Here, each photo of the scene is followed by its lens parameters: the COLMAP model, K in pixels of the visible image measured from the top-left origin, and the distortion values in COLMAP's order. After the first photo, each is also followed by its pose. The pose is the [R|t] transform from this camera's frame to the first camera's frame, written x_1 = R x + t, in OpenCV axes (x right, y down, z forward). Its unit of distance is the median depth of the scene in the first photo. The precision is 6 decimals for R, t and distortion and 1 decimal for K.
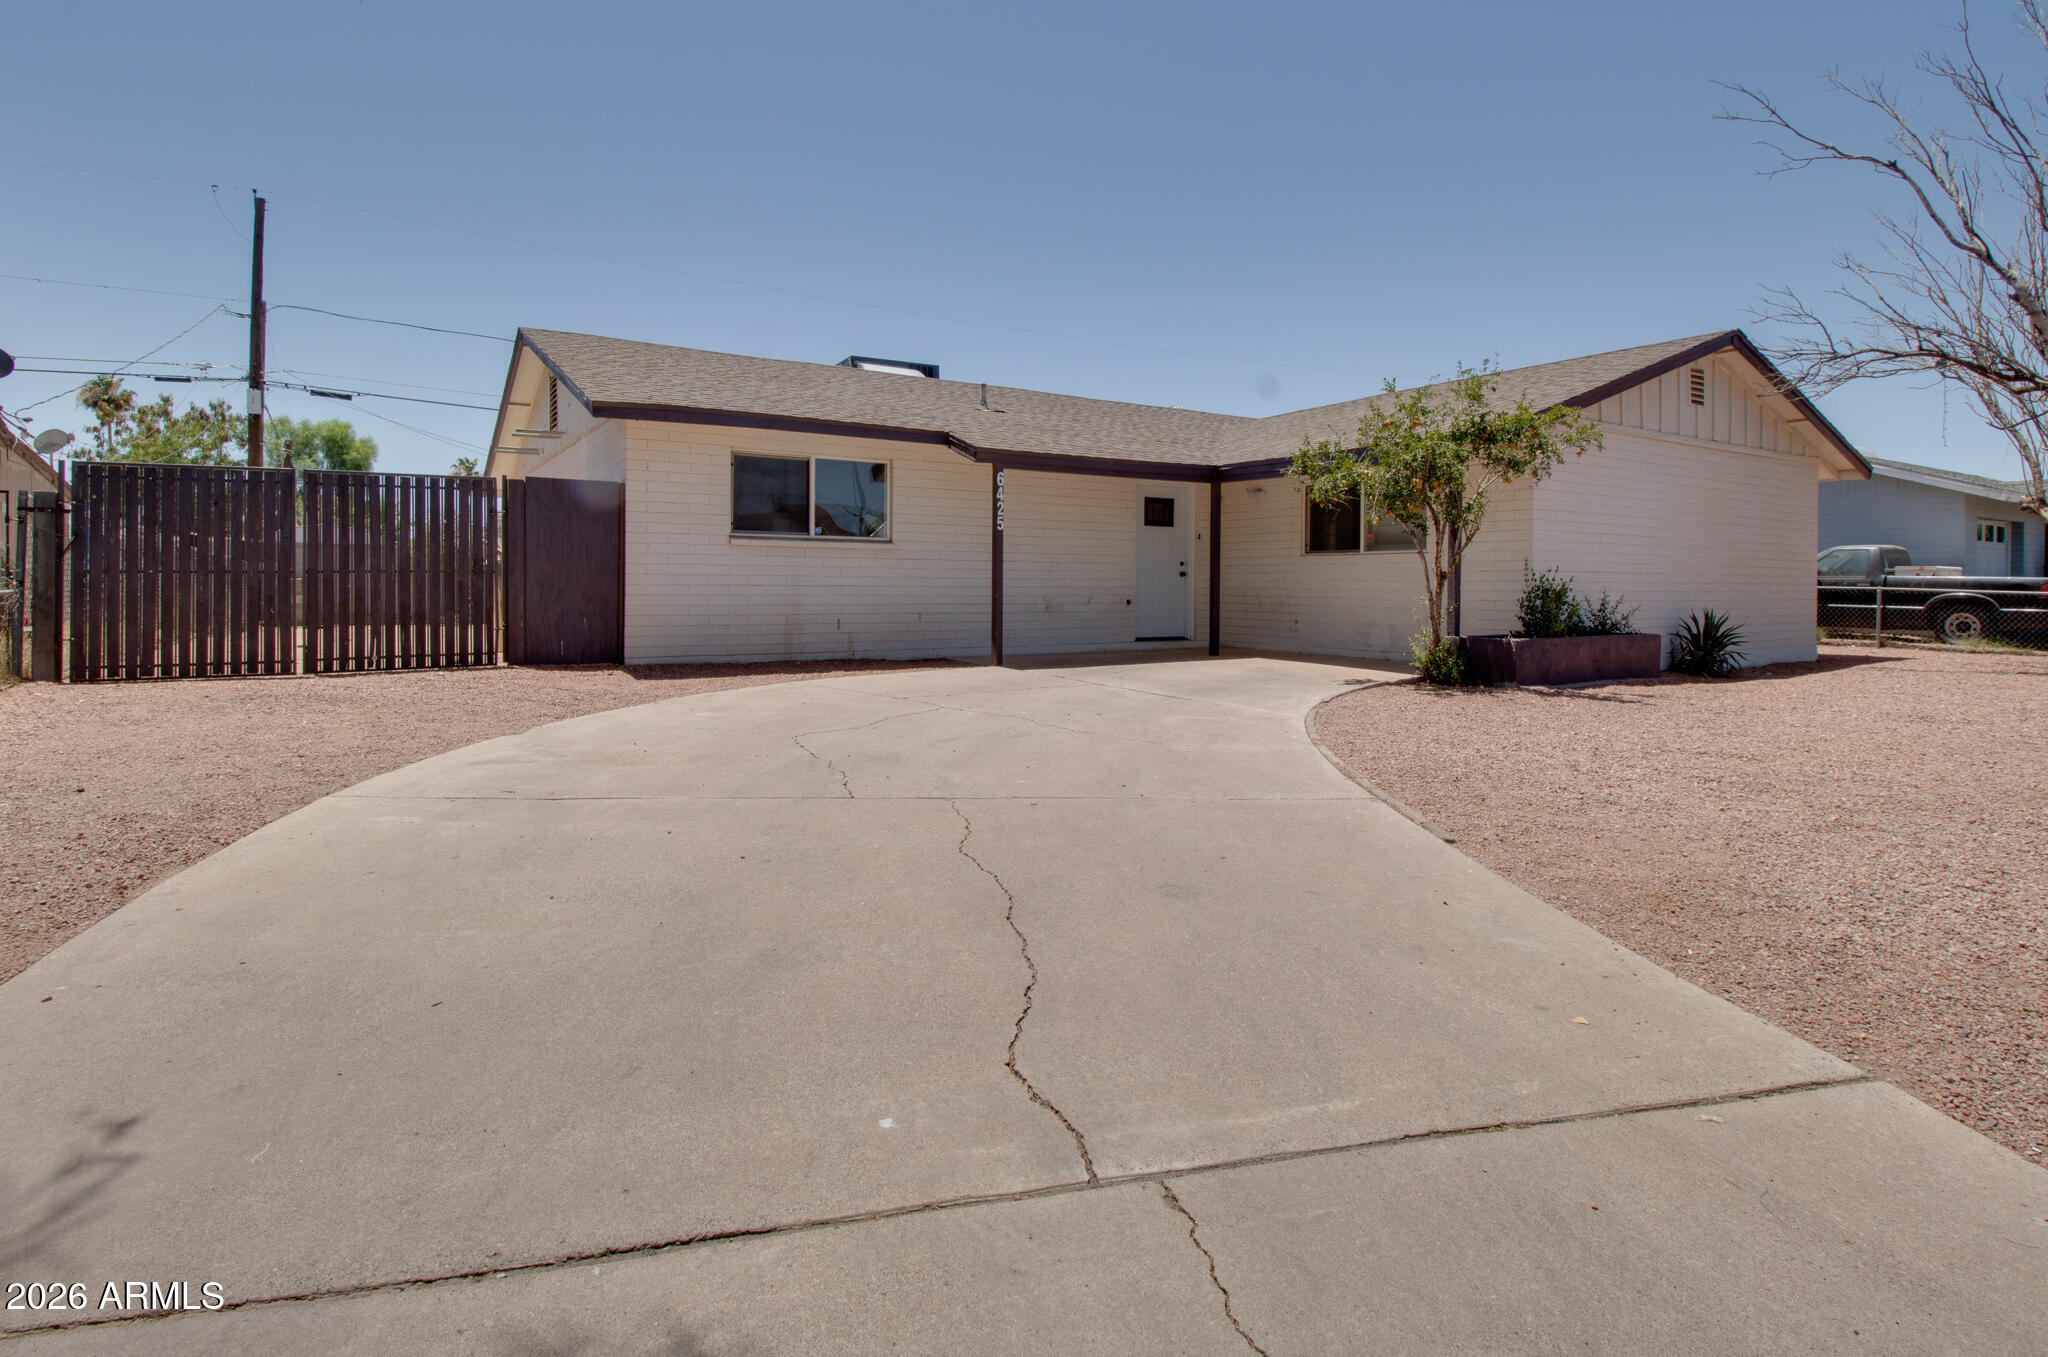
lens RADIAL K [[1037.0, 0, 1015.0], [0, 1037.0, 590.0], [0, 0, 1]] dist [-0.001941, -0.012474]
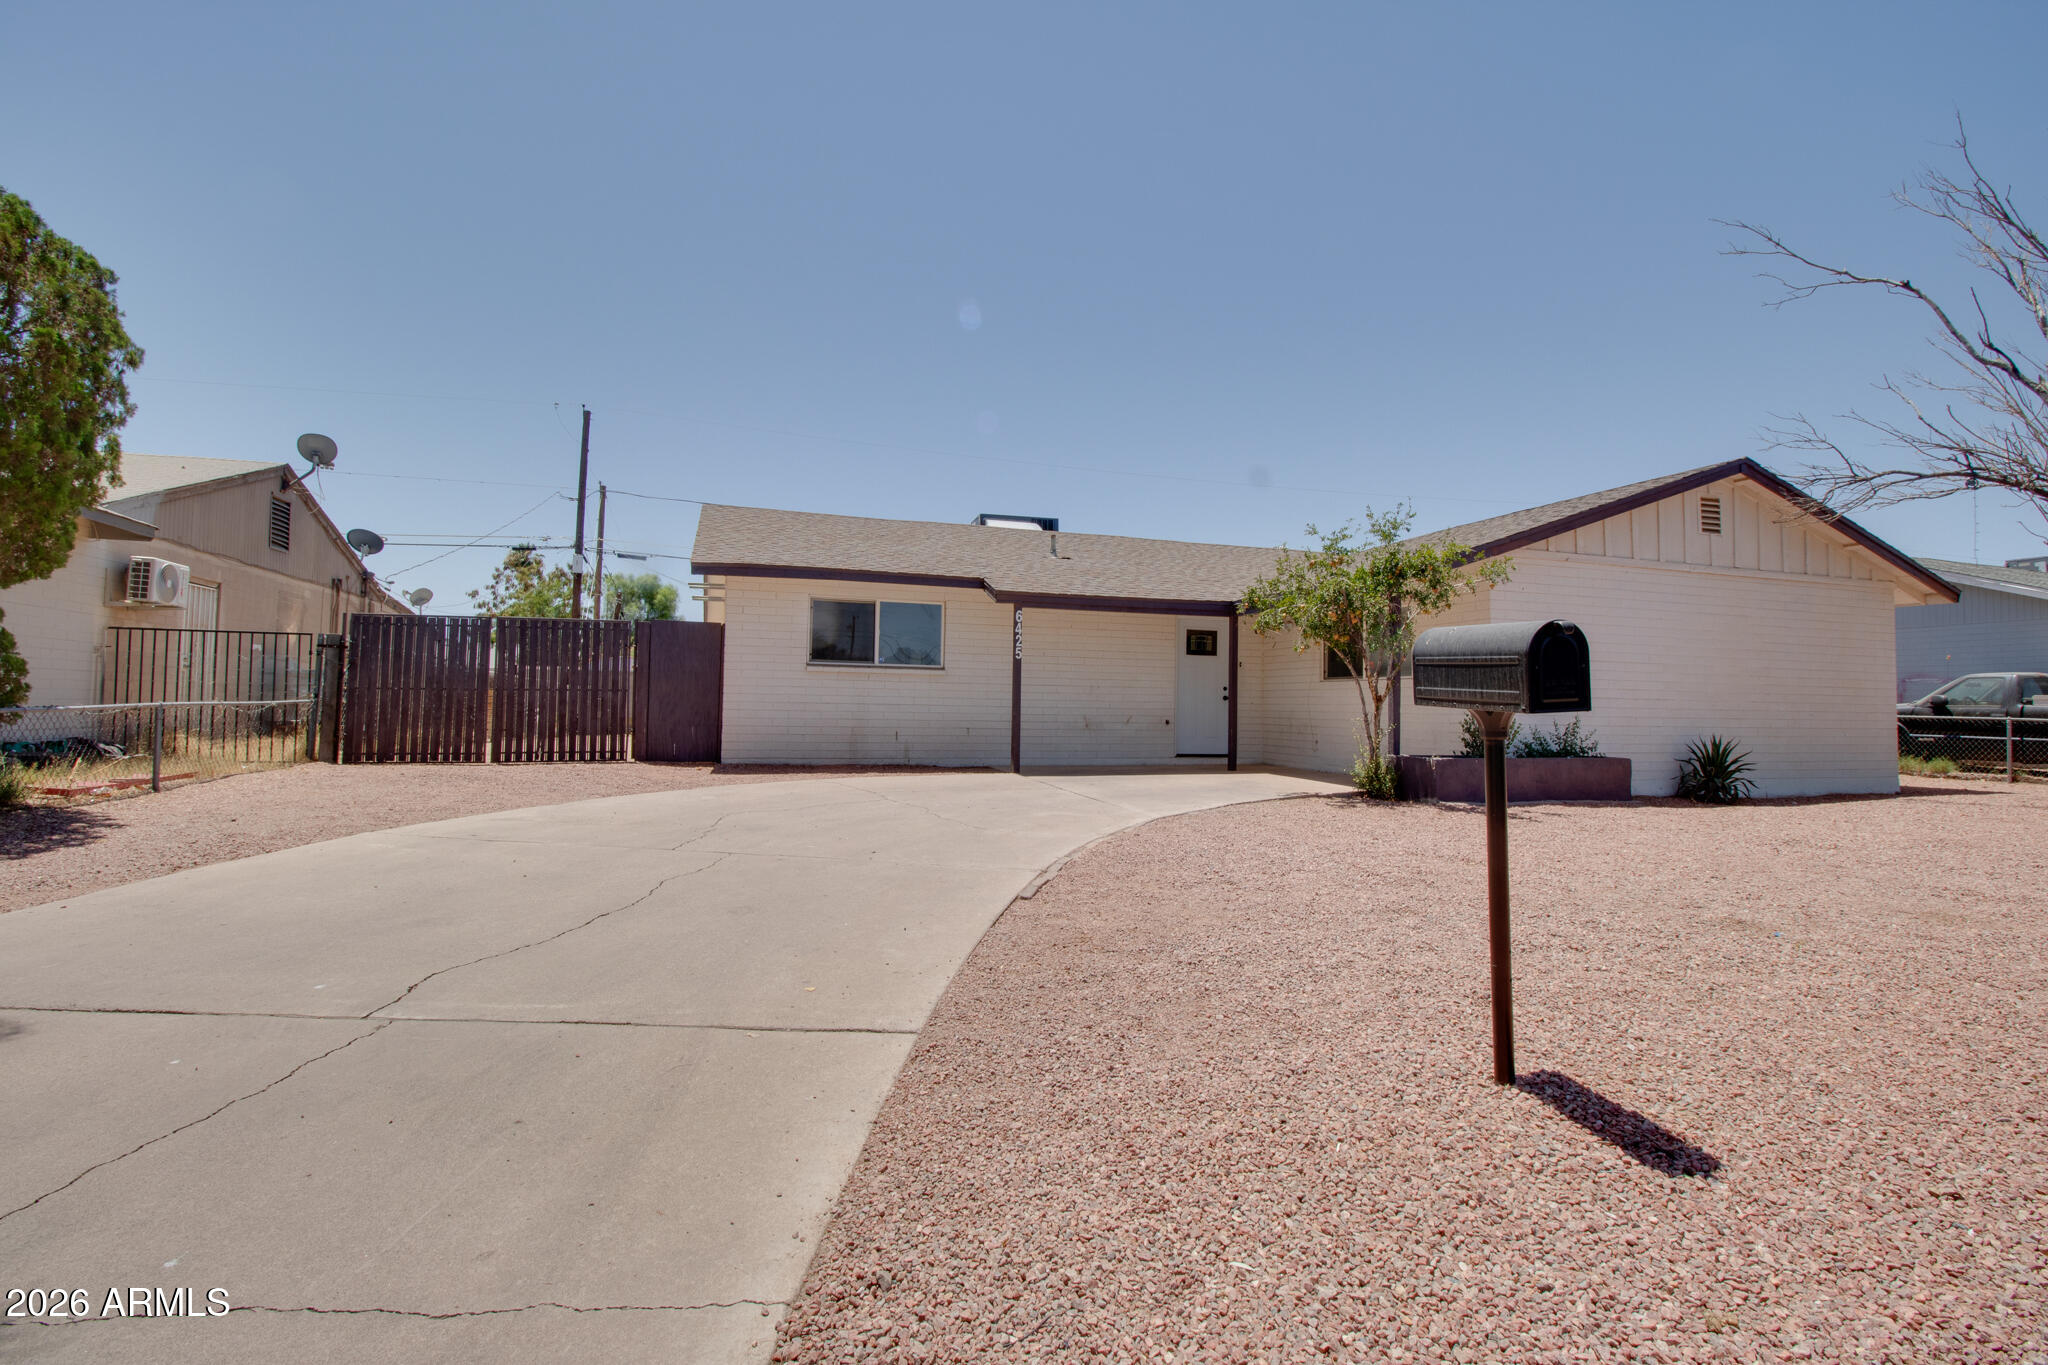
lens RADIAL K [[948.7, 0, 1027.2], [0, 948.7, 663.1], [0, 0, 1]] dist [-0.001576, -0.012930]
pose [[0.969268, -0.001589, -0.246002, 0.261145], [-0.011946, 0.998495, -0.053517, 0.005290], [0.245717, 0.054811, 0.967791, -0.054658]]
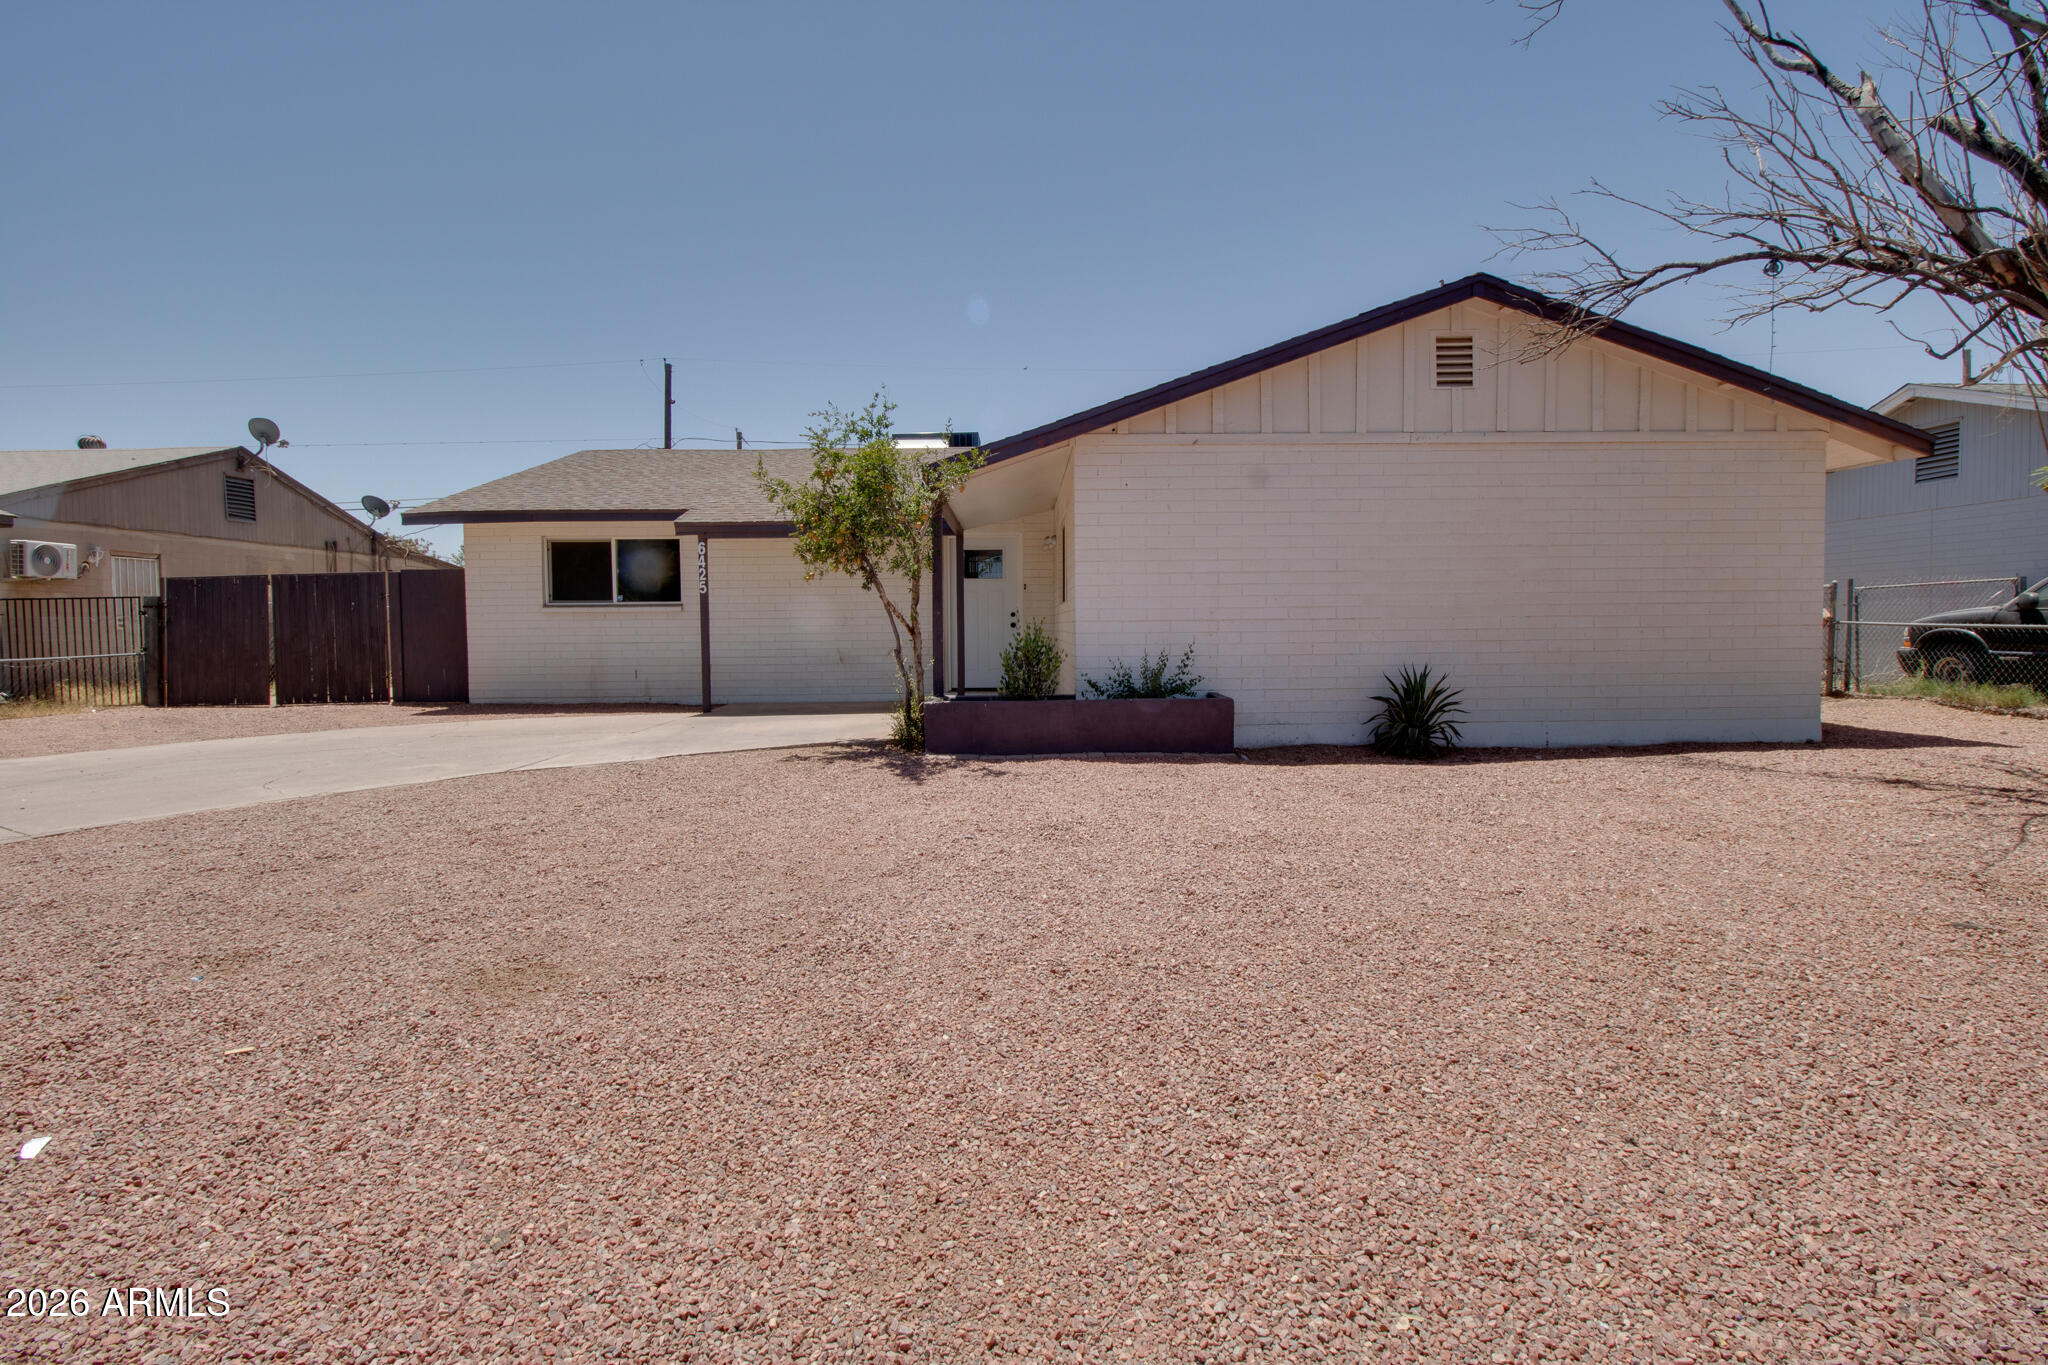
lens RADIAL K [[948.7, 0, 1027.2], [0, 948.7, 663.1], [0, 0, 1]] dist [-0.001576, -0.012930]
pose [[0.856155, 0.005042, -0.516694, 0.816397], [0.013247, 0.999410, 0.031701, -0.009652], [0.516549, -0.033986, 0.855583, 0.287213]]
